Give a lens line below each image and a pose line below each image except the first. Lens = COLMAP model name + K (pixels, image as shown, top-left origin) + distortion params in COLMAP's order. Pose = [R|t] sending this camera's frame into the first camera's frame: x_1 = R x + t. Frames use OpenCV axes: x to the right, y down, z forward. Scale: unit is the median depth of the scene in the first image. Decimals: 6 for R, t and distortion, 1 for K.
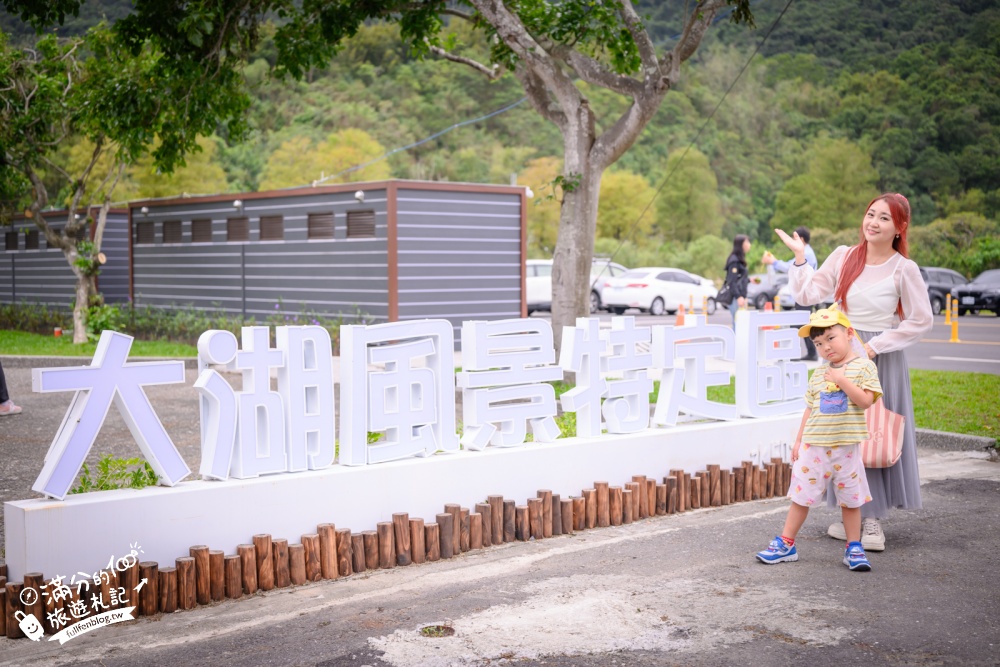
lens RADIAL K [[1289.5, 0, 498.0], [0, 1289.5, 337.5], [0, 0, 1]] dist [-0.001049, 0.000000]
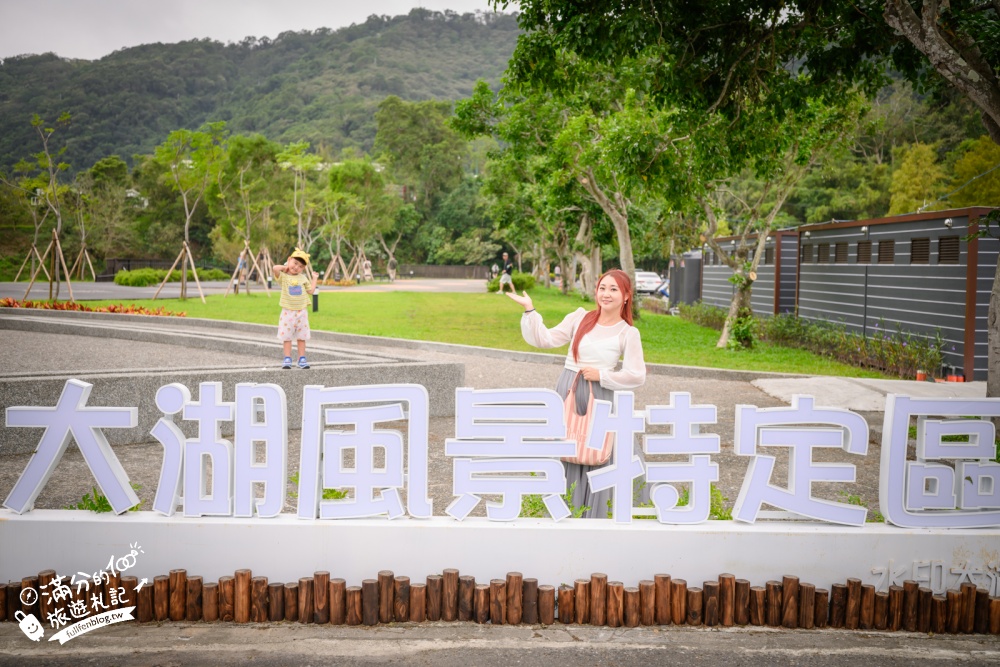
lens RADIAL K [[1059.5, 0, 501.1], [0, 1059.5, 327.5], [0, 0, 1]] dist [-0.001416, 0.000000]
pose [[0.768623, 0.051608, -0.637617, 0.450534], [-0.051838, 0.998487, 0.018328, -0.065713], [0.637599, 0.018966, 0.770135, 0.345906]]
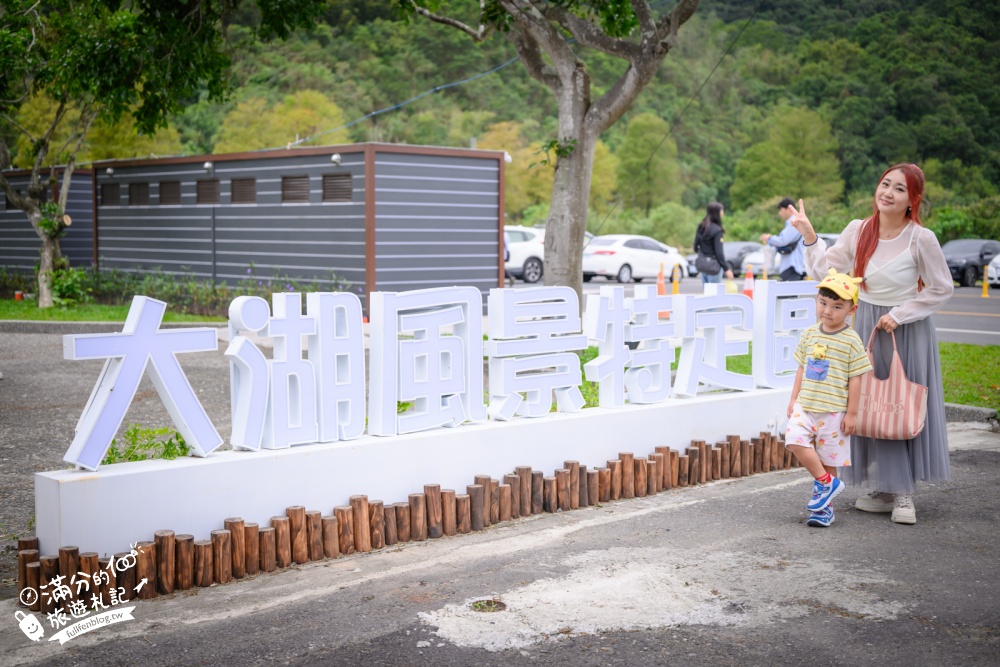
lens RADIAL K [[1300.9, 0, 501.1], [0, 1300.9, 336.3], [0, 0, 1]] dist [-0.003526, 0.000000]
pose [[0.999321, 0.006017, 0.036337, -0.047685], [-0.006915, 0.999672, 0.024657, -0.000853], [-0.036177, -0.024891, 0.999035, 0.011482]]
